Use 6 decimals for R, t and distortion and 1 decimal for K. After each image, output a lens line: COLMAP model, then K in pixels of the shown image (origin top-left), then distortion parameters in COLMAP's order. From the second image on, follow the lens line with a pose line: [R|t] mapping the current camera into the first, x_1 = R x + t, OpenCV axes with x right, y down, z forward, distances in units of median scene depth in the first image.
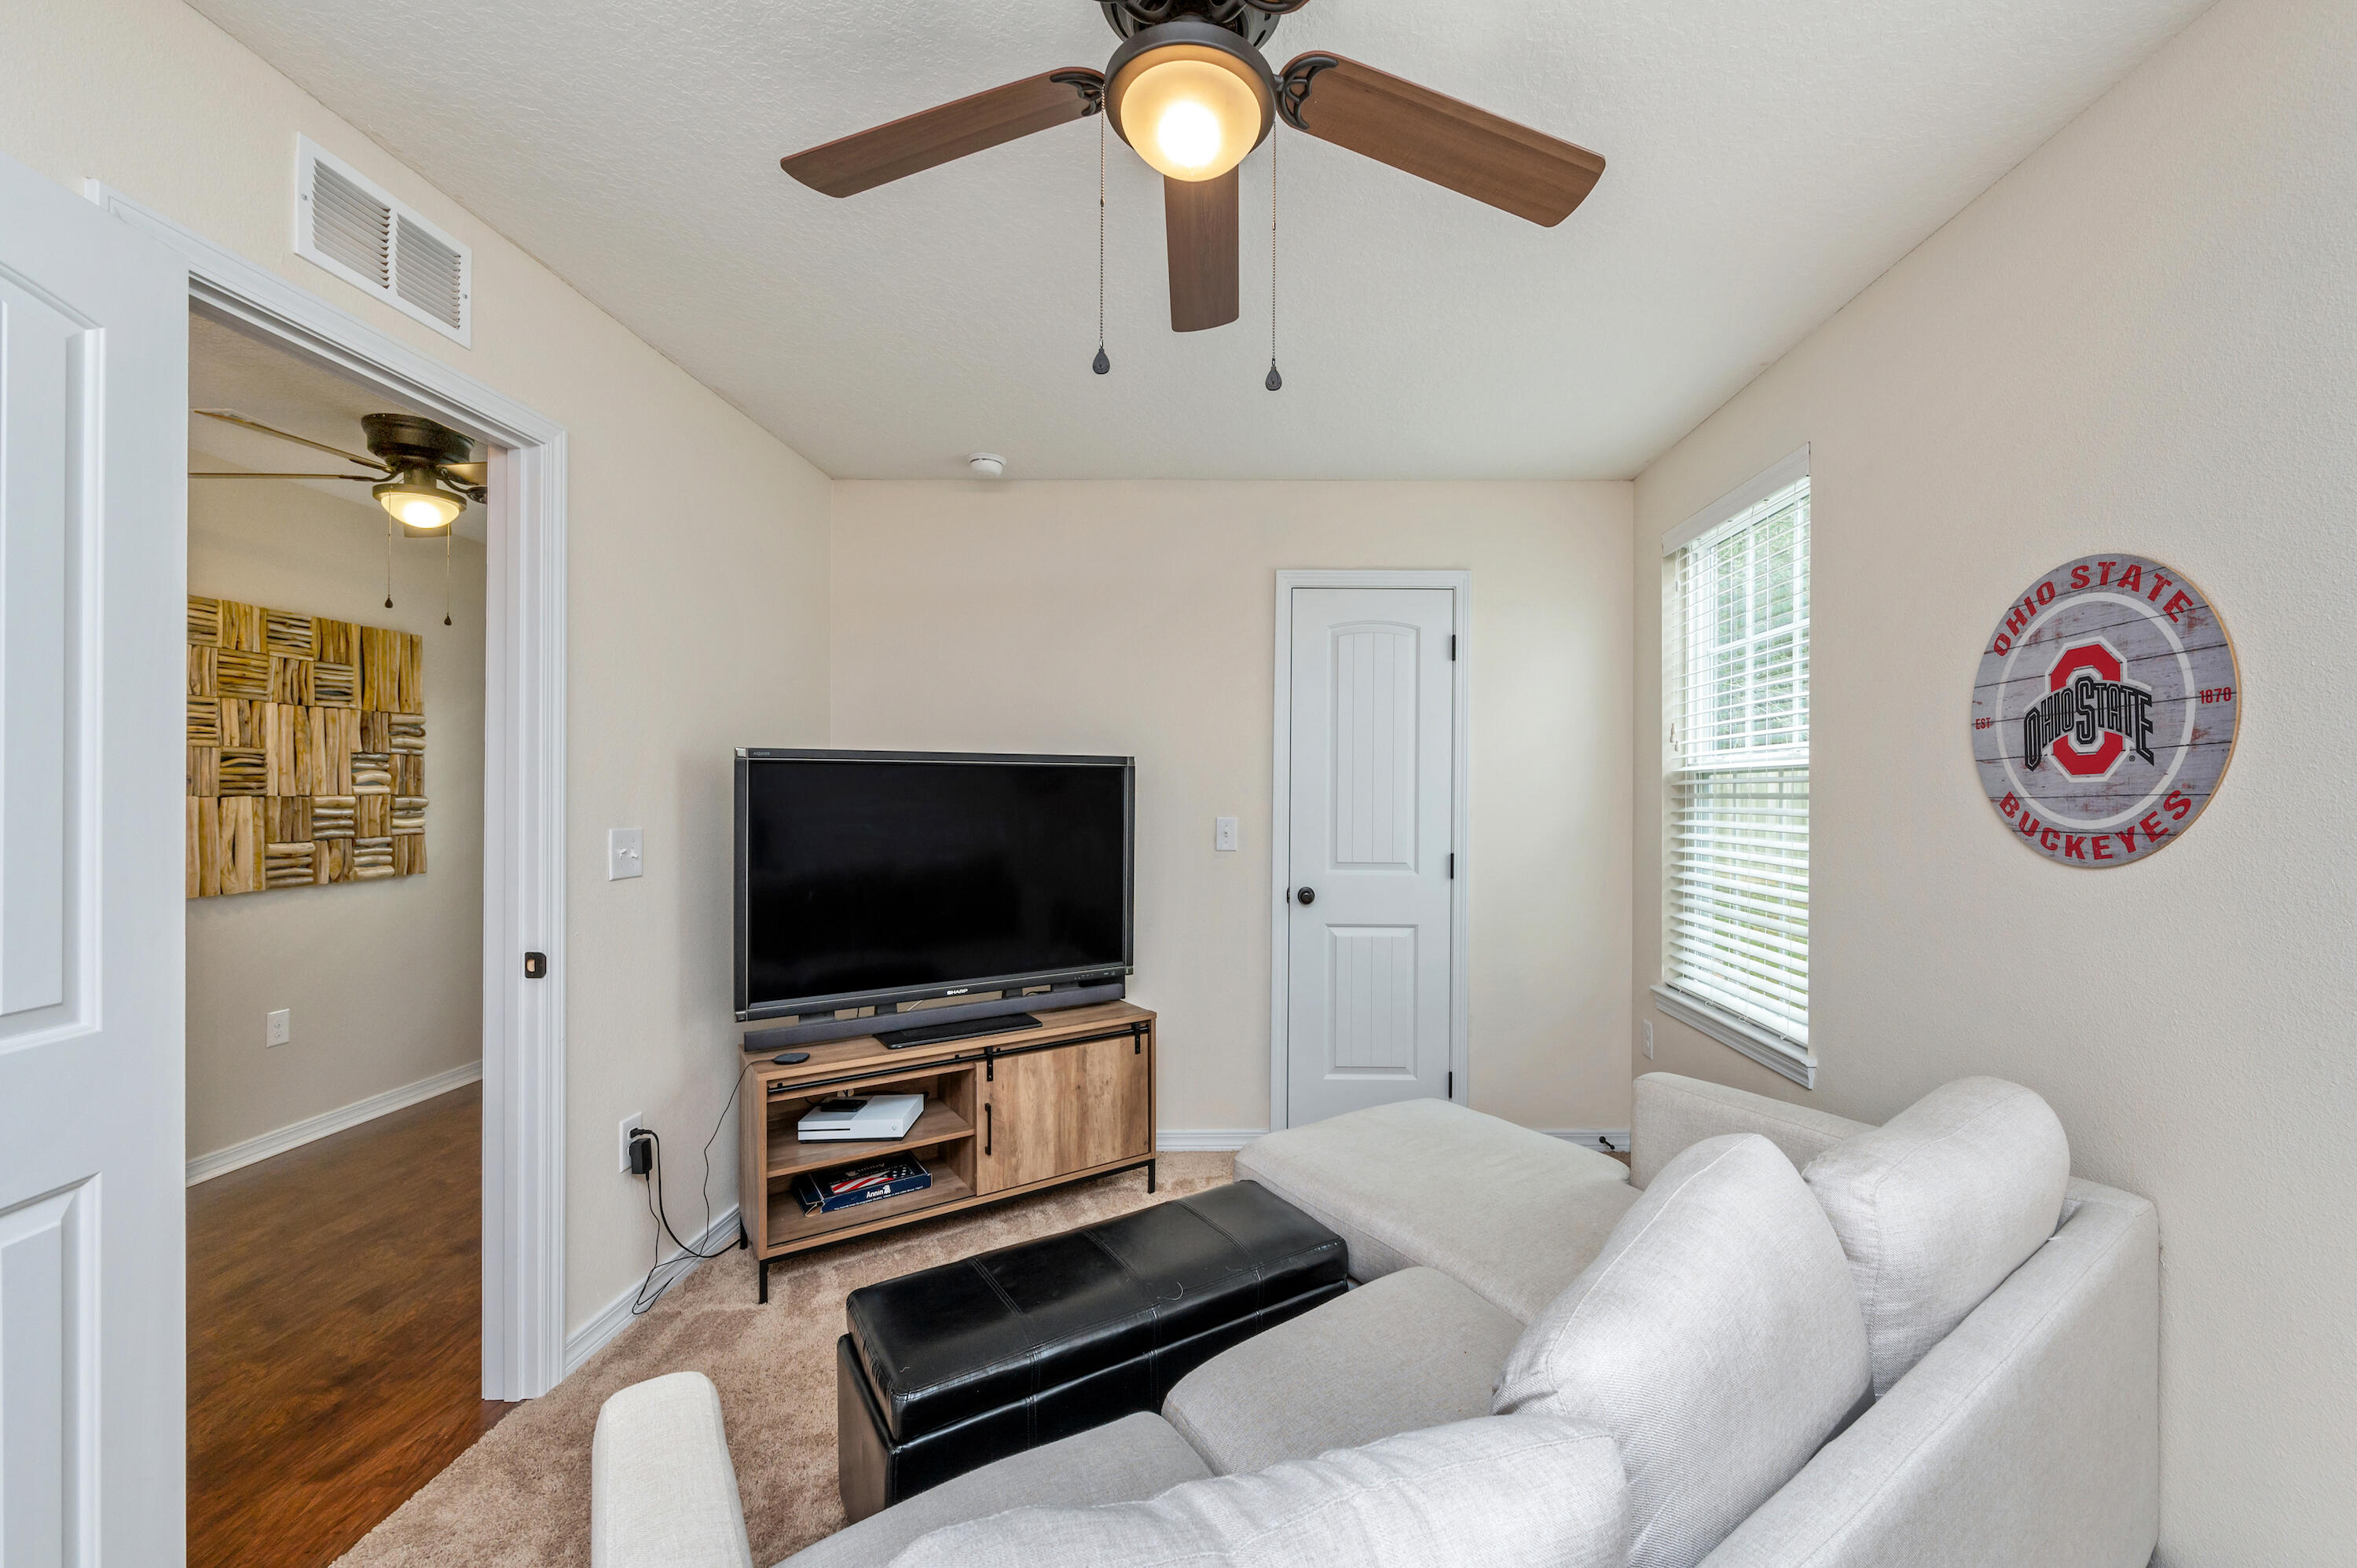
lens RADIAL K [[954.2, 0, 1179.3], [0, 954.2, 796.6], [0, 0, 1]] dist [-0.014206, 0.000541]
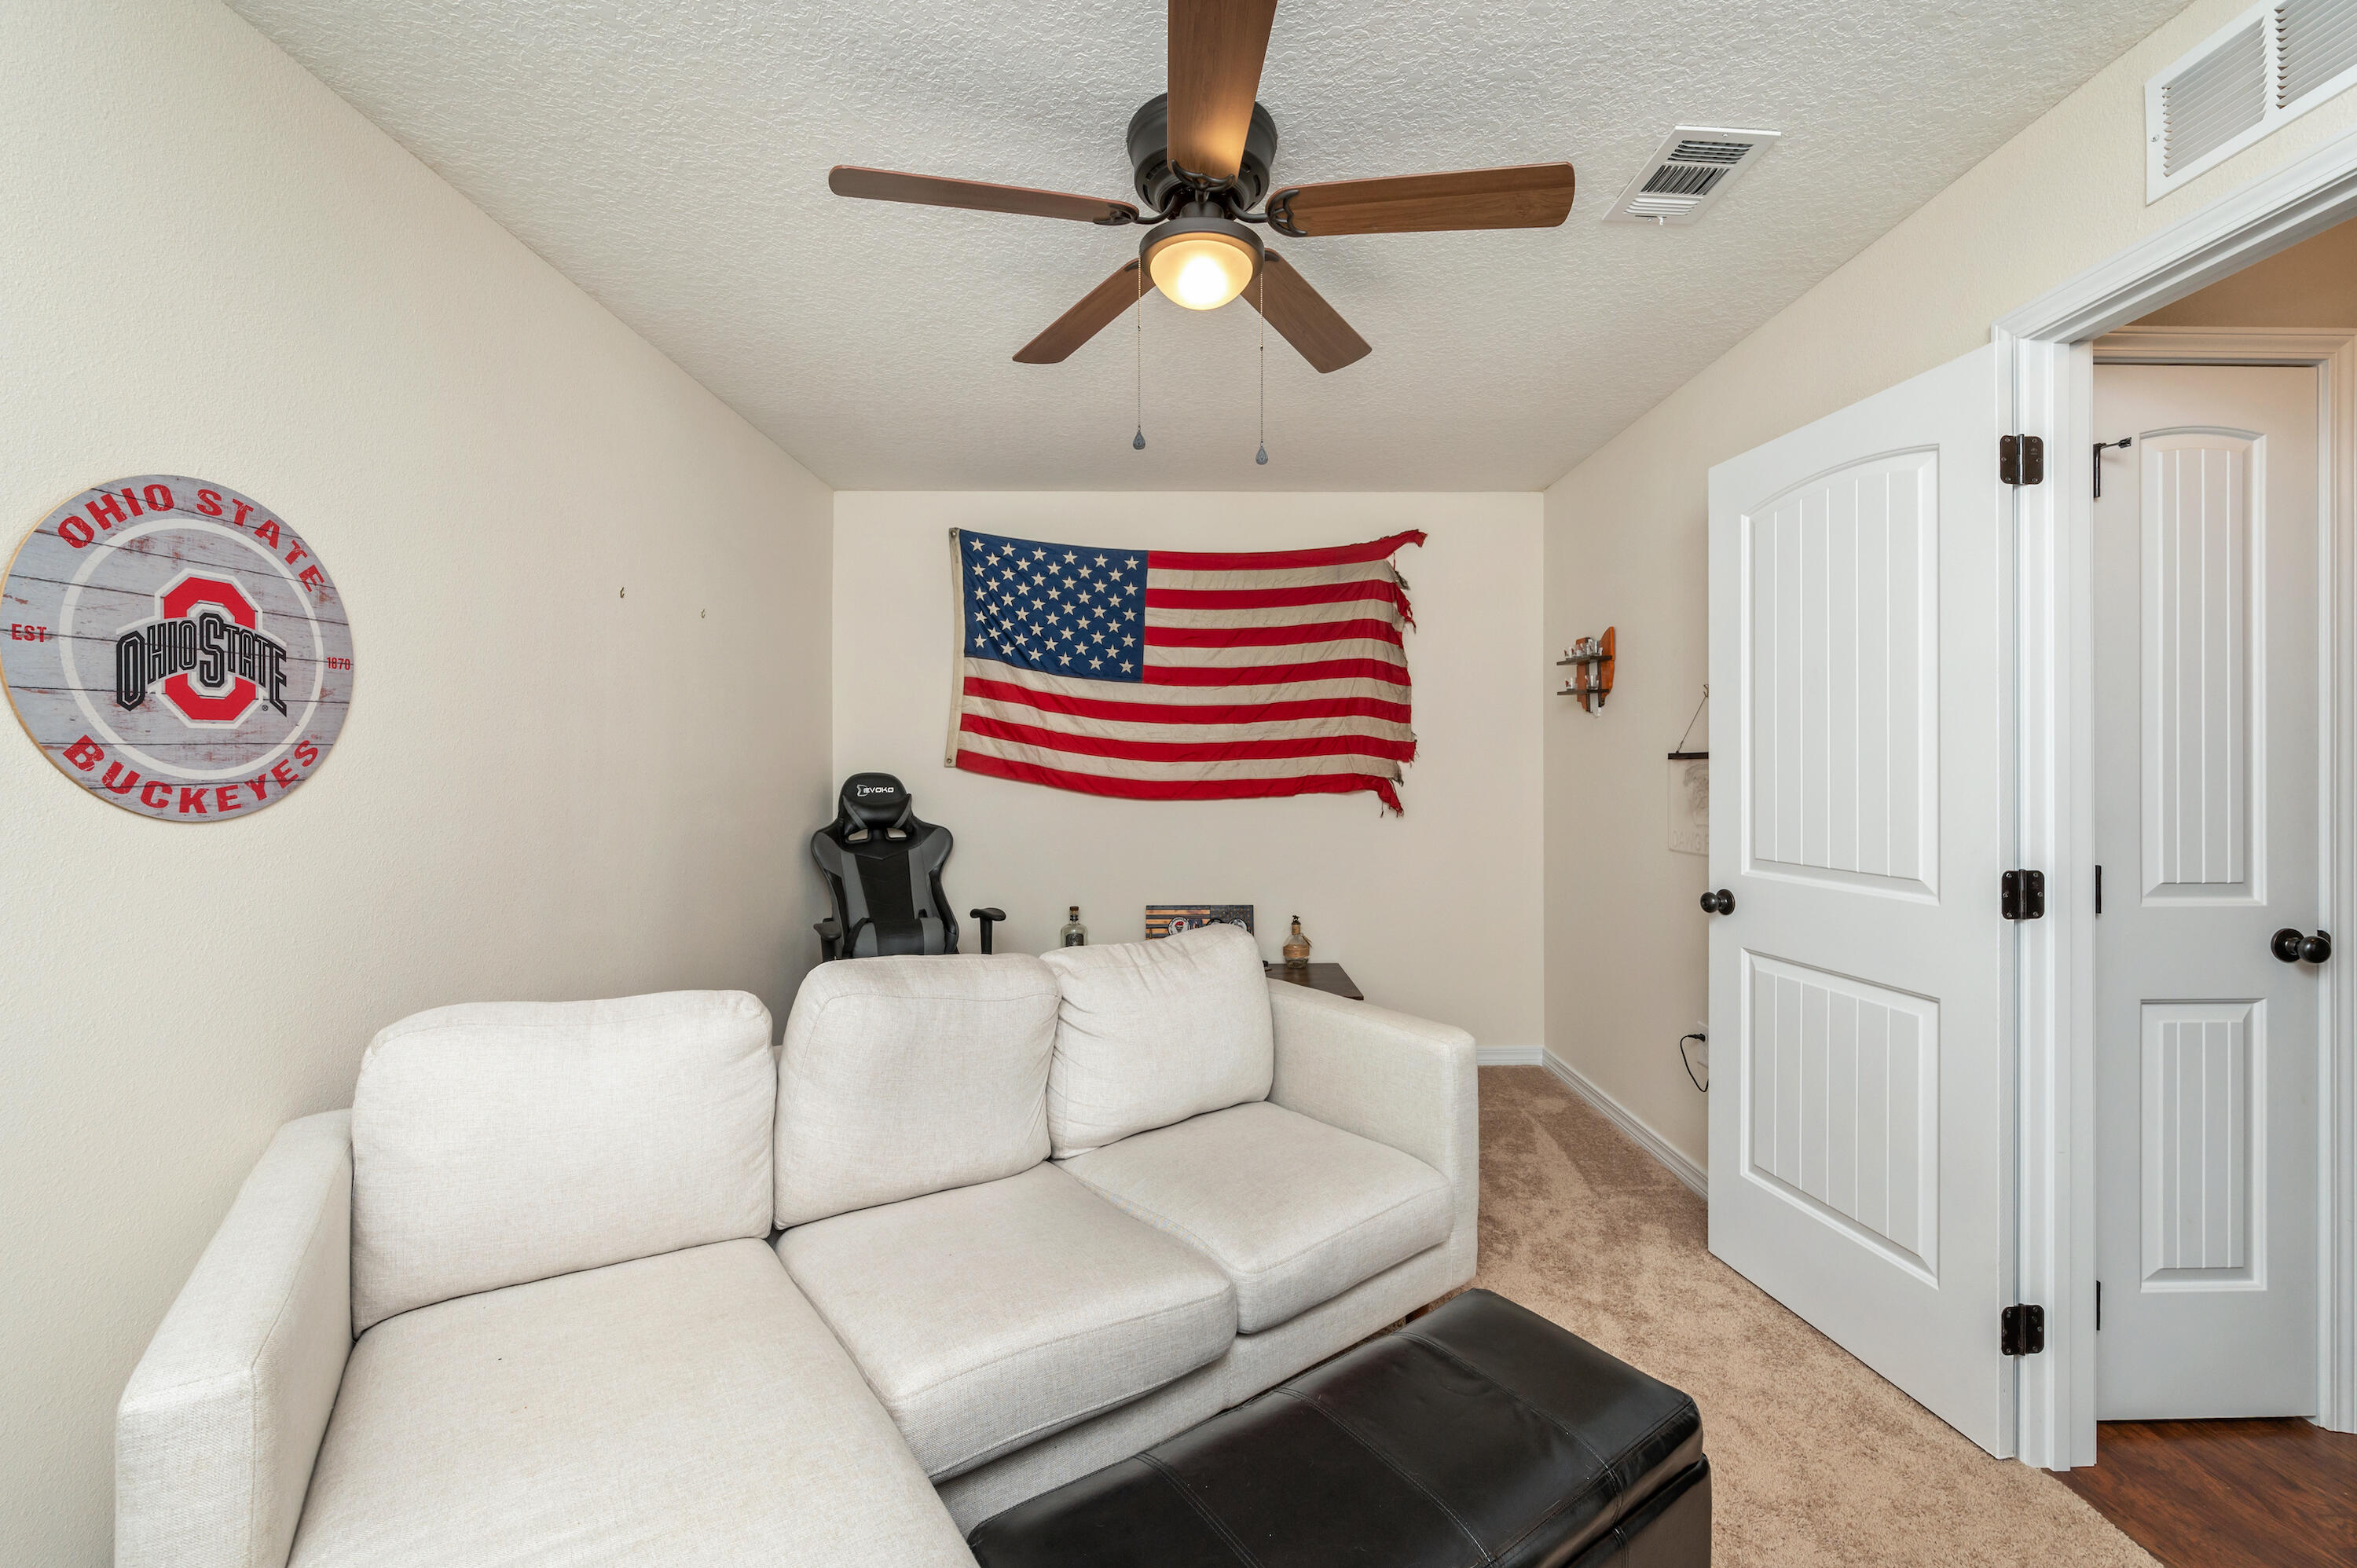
lens RADIAL K [[954.2, 0, 1182.6], [0, 954.2, 767.4], [0, 0, 1]] dist [-0.014206, 0.000541]
pose [[-0.996196, -0.002617, -0.087099, 0.101911], [-0.003322, 0.999963, 0.007953, 0.012298], [0.087075, 0.008212, -0.996168, 2.022219]]
